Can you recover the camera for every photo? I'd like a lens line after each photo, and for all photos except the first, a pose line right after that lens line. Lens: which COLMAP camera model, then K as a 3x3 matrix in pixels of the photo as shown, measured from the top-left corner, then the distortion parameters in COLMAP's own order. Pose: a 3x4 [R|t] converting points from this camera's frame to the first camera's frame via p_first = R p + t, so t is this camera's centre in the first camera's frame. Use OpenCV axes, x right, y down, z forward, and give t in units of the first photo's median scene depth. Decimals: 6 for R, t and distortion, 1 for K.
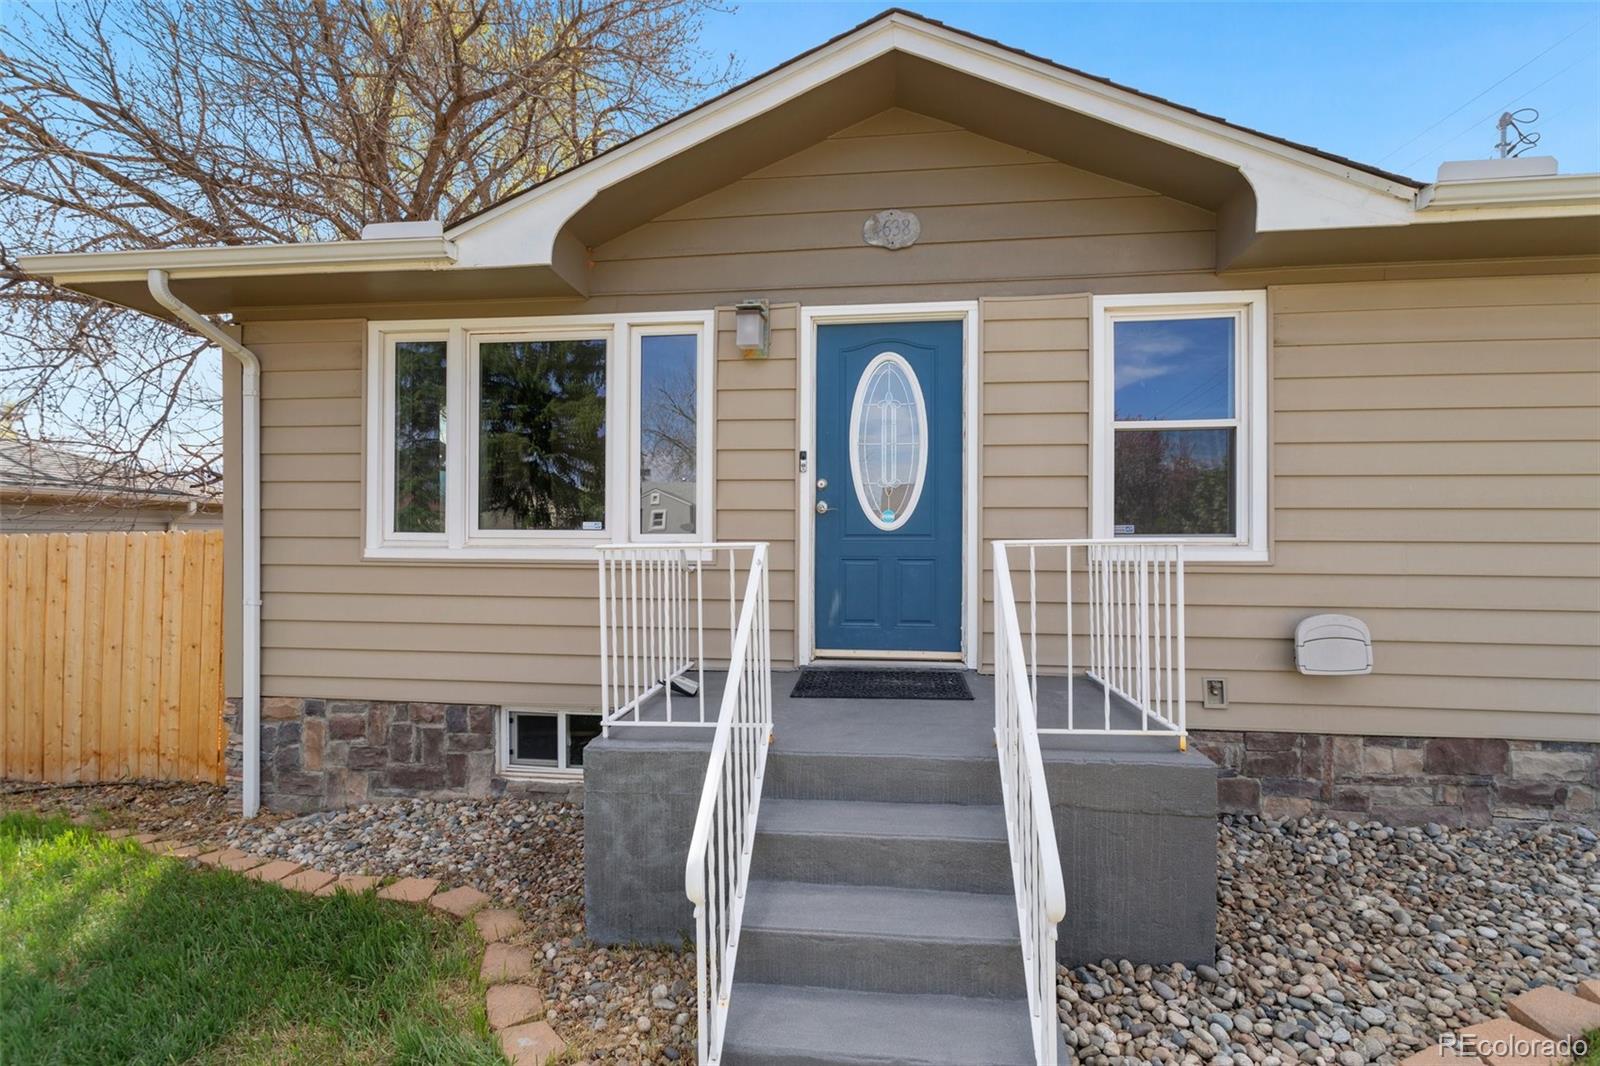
lens RADIAL K [[760.5, 0, 812.0], [0, 760.5, 539.9], [0, 0, 1]] dist [0.002722, 0.000247]
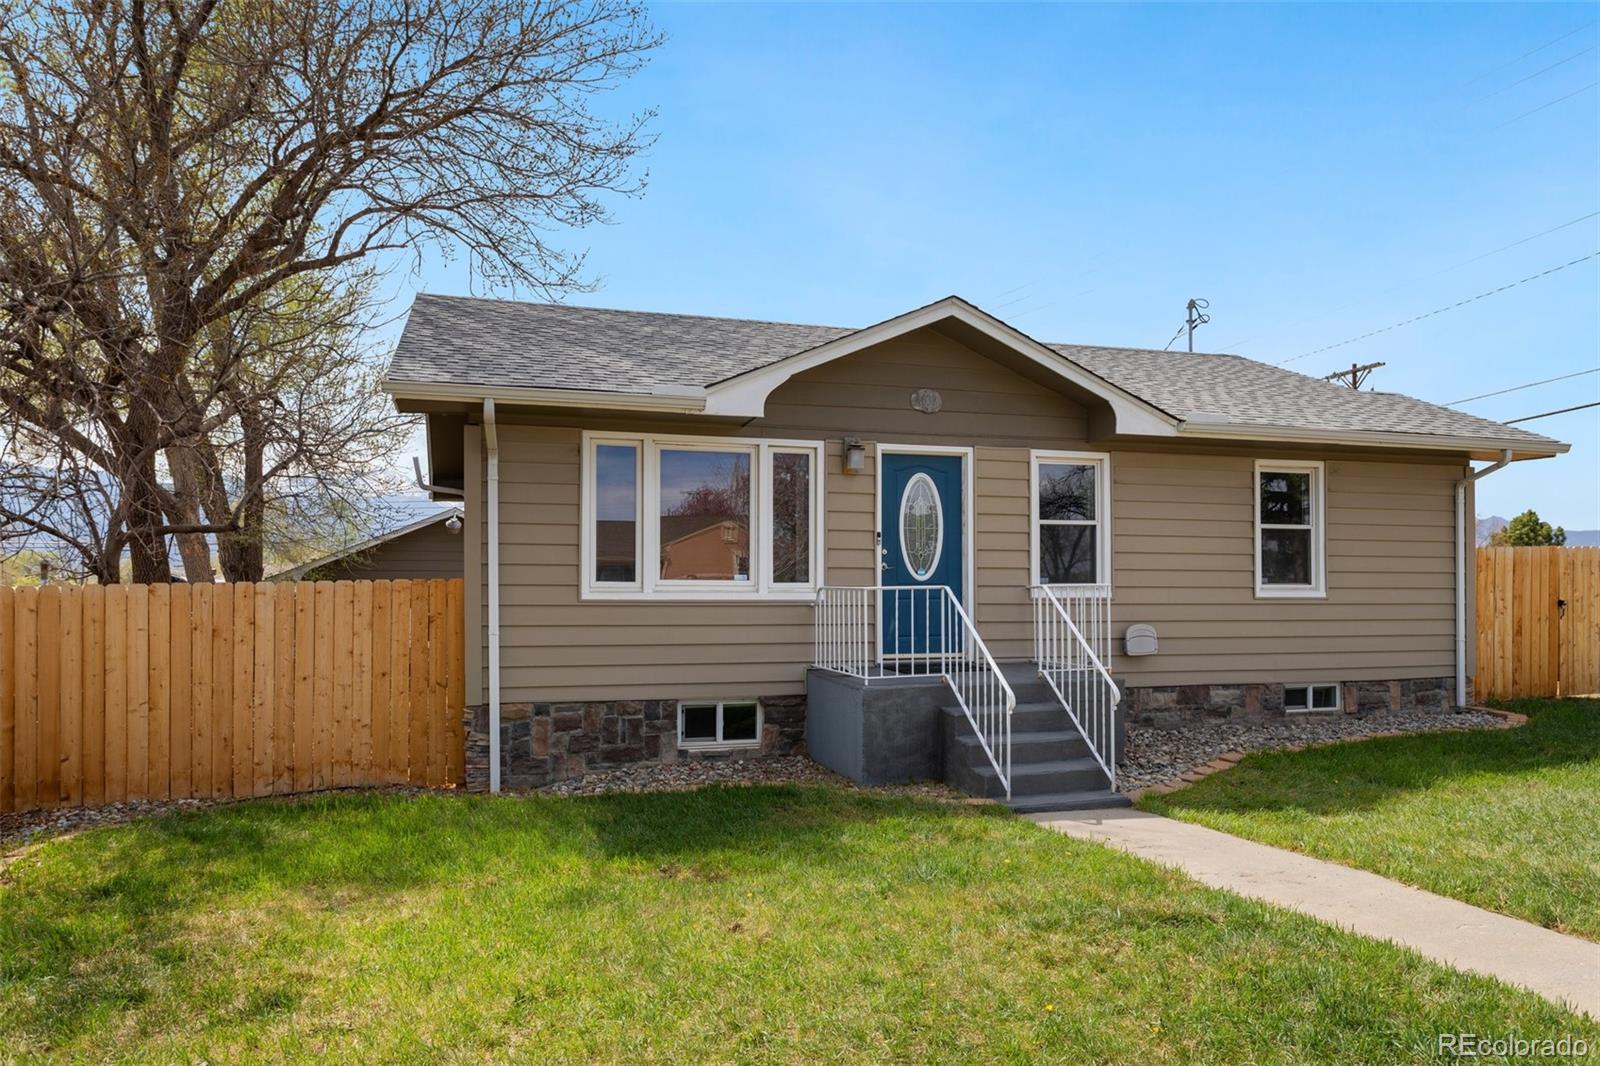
lens RADIAL K [[1105.2, 0, 796.7], [0, 1105.2, 595.4], [0, 0, 1]] dist [-0.003260, -0.000916]
pose [[0.912145, -0.003040, 0.409856, -1.127801], [0.004282, 0.999989, -0.002112, 0.023076], [-0.409845, 0.003681, 0.912148, -1.074513]]
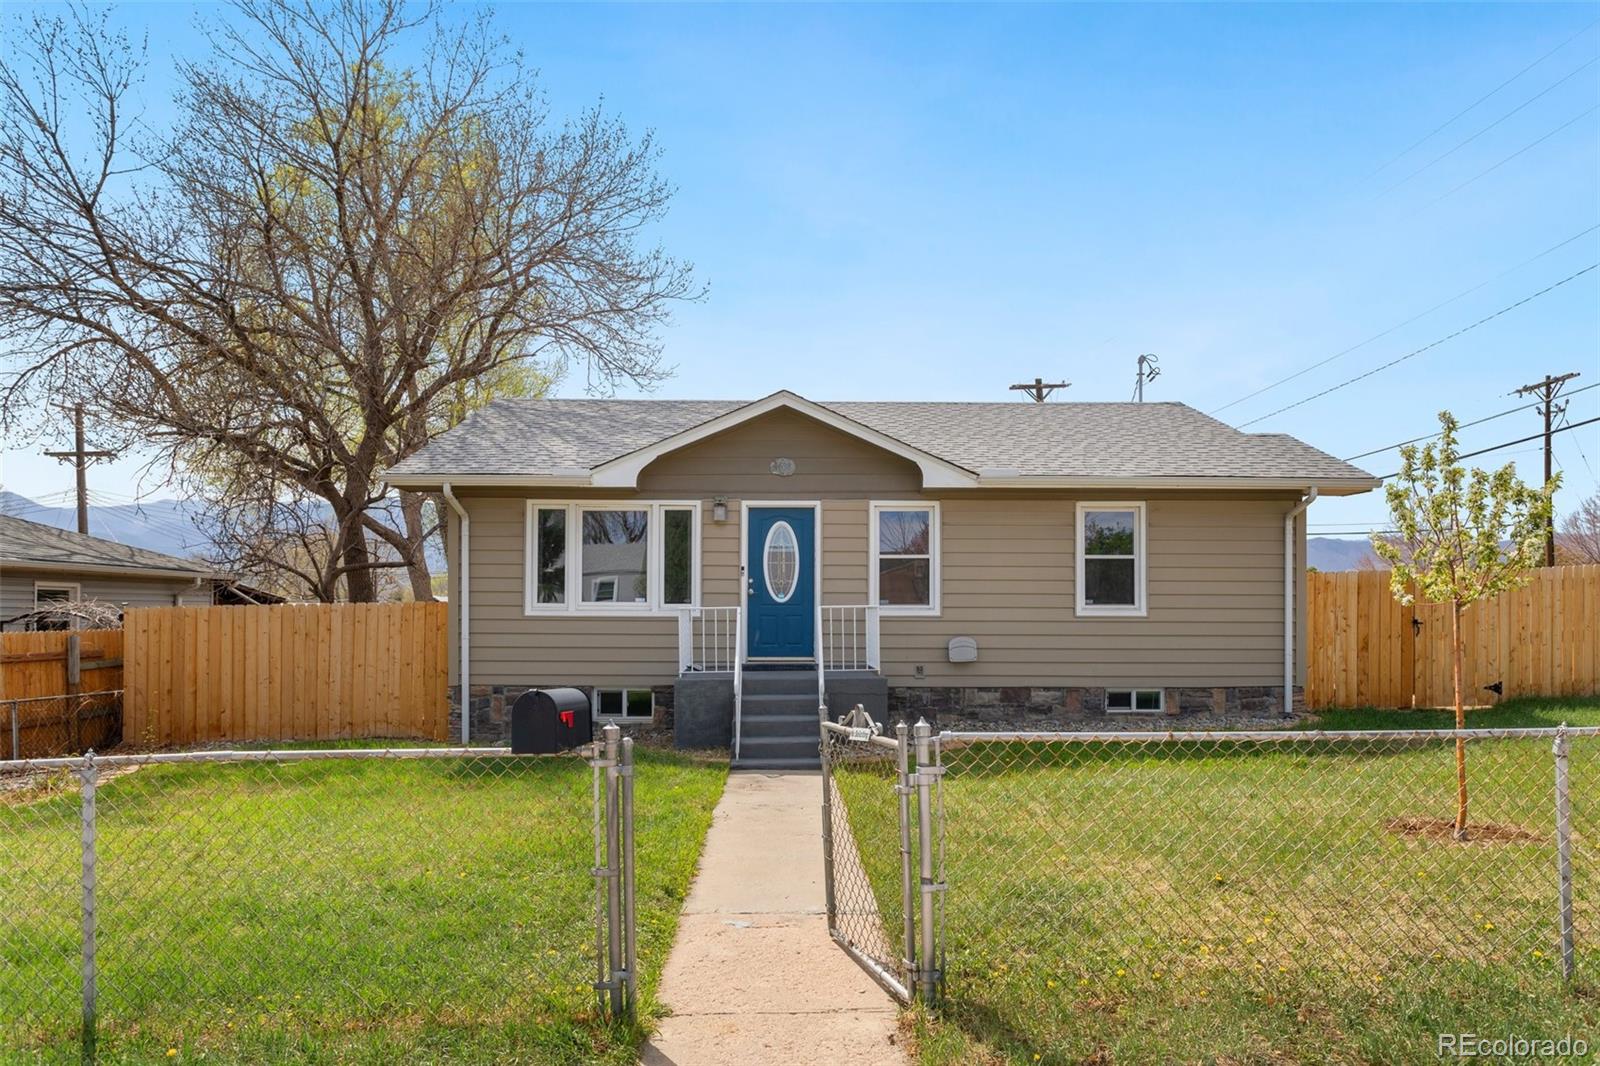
lens RADIAL K [[1023.6, 0, 806.9], [0, 1023.6, 604.9], [0, 0, 1]] dist [-0.017201, 0.001100]
pose [[0.990437, 0.000464, 0.137966, -0.232730], [0.000456, 0.999978, -0.006635, 0.014716], [-0.137966, 0.006634, 0.990415, -1.927635]]
